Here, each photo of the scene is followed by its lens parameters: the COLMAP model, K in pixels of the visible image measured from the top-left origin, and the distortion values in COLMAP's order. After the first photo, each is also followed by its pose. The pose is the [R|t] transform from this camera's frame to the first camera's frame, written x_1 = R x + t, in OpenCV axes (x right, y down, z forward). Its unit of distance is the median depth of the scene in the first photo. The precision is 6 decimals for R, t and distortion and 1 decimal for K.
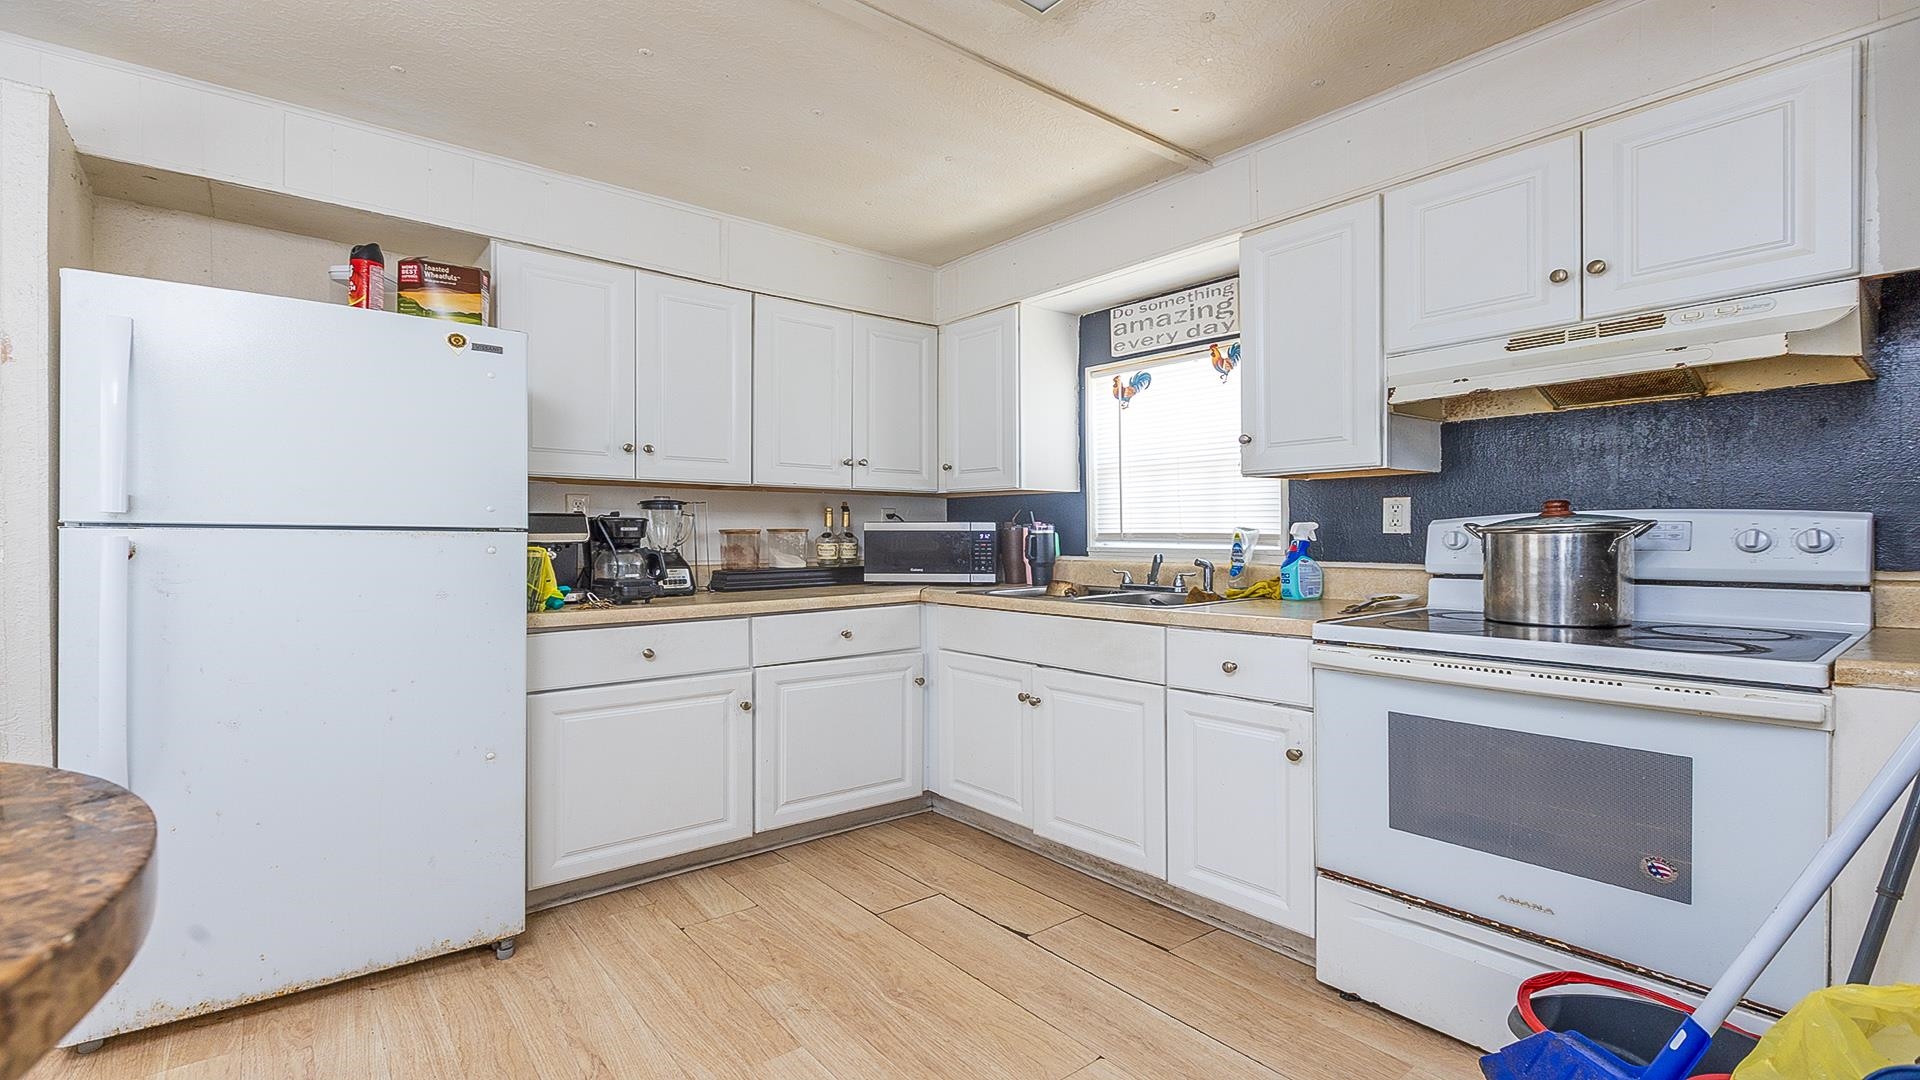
lens RADIAL K [[859.0, 0, 954.7], [0, 859.0, 547.7], [0, 0, 1]] dist [-0.000935, 0.000956]
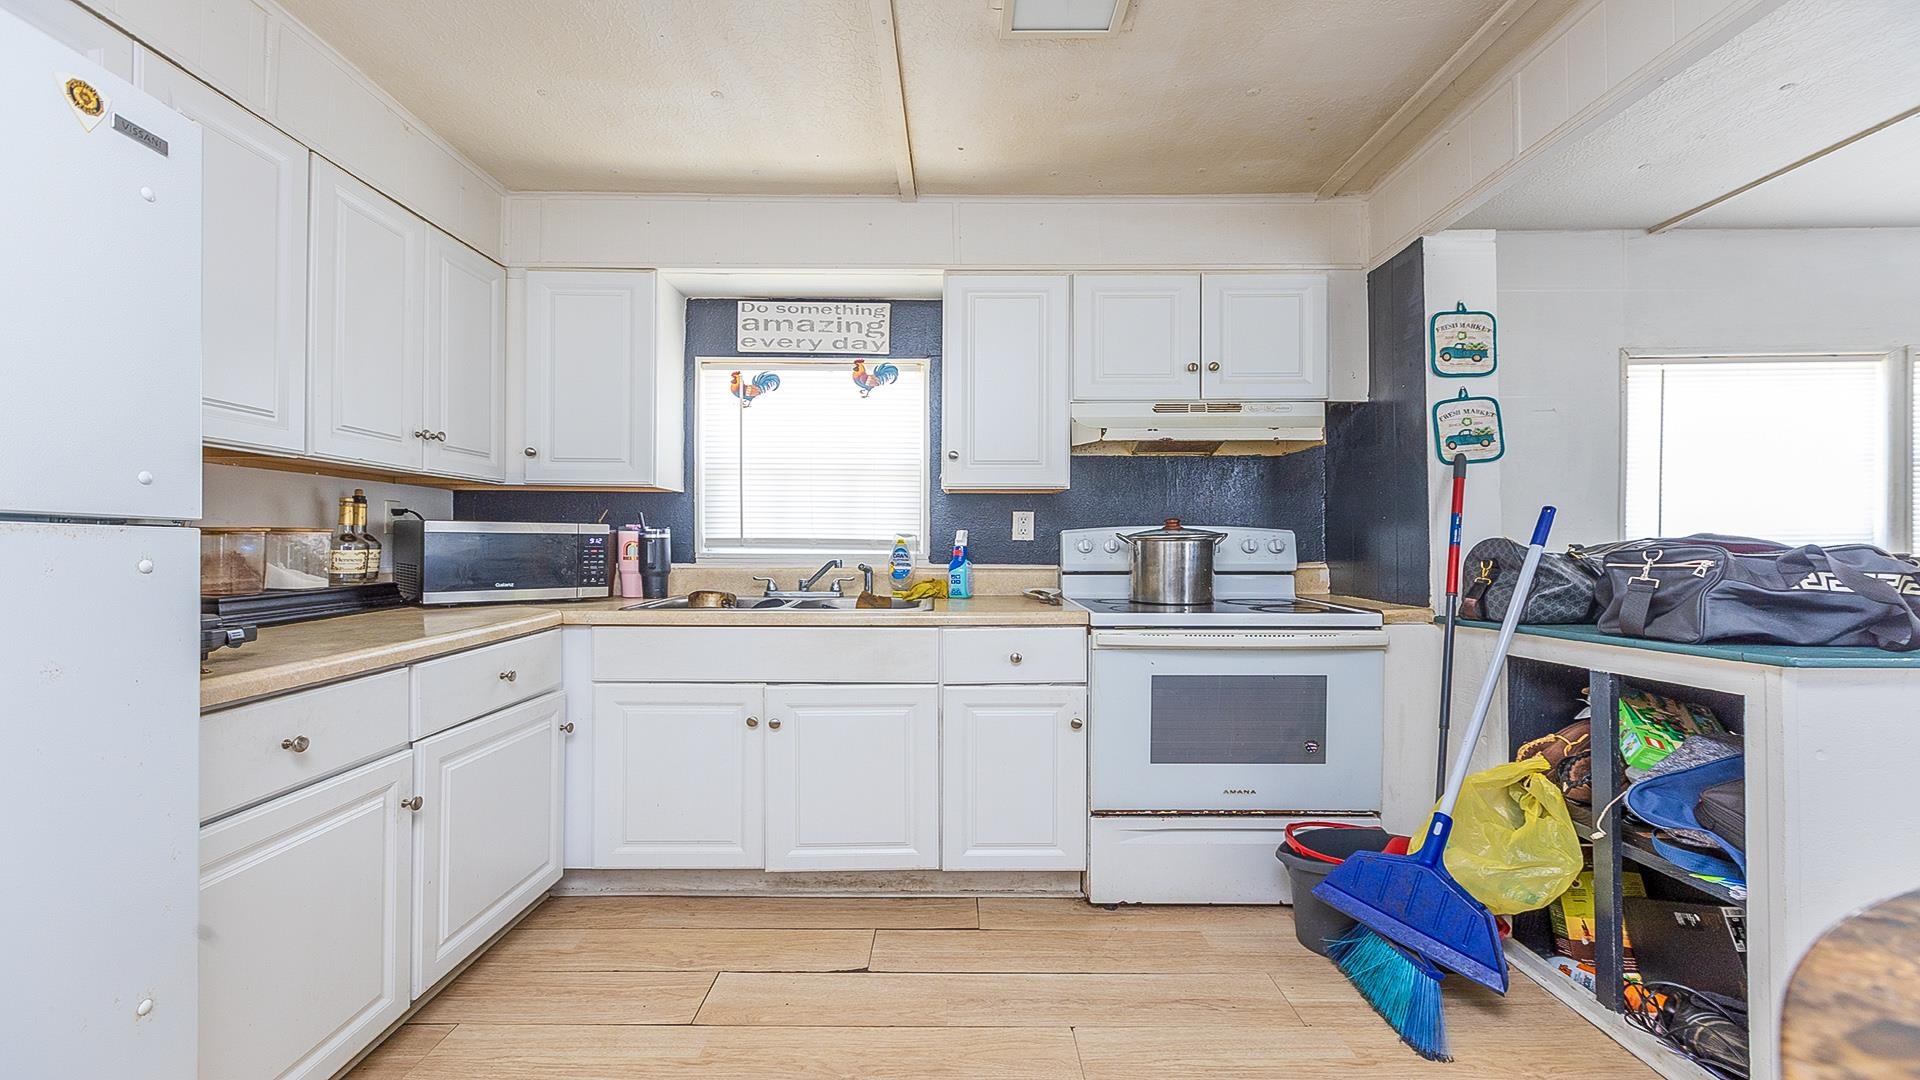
lens RADIAL K [[859.0, 0, 941.9], [0, 859.0, 539.3], [0, 0, 1]] dist [-0.000935, 0.000956]
pose [[0.624574, 0.006249, 0.780941, -0.495791], [0.006429, 0.999893, -0.013143, -0.002343], [-0.780939, 0.013229, 0.624467, 0.288095]]
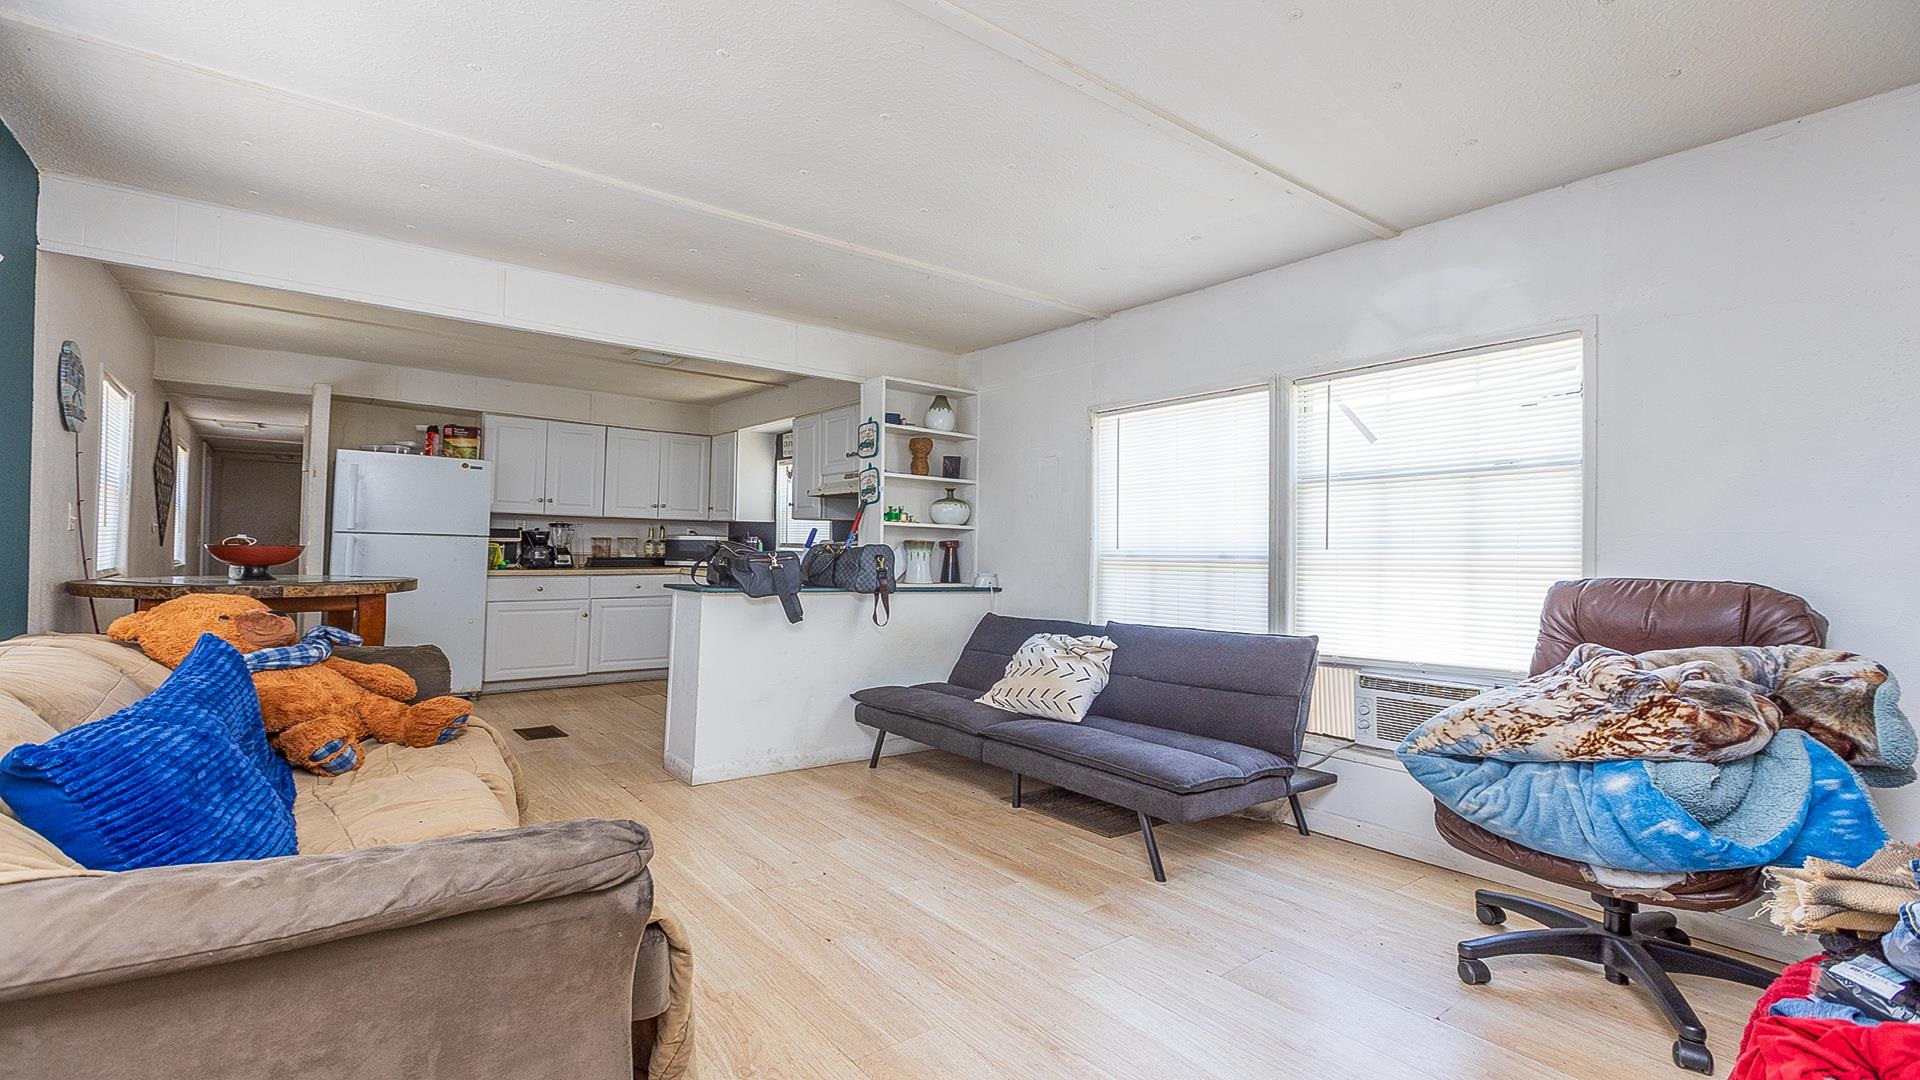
lens RADIAL K [[859.0, 0, 960.0], [0, 859.0, 519.8], [0, 0, 1]] dist [-0.000935, 0.000956]
pose [[0.999715, 0.021380, -0.010623, 0.764272], [-0.021838, 0.998749, -0.044973, 0.012360], [0.009648, 0.045192, 0.998932, -1.269954]]
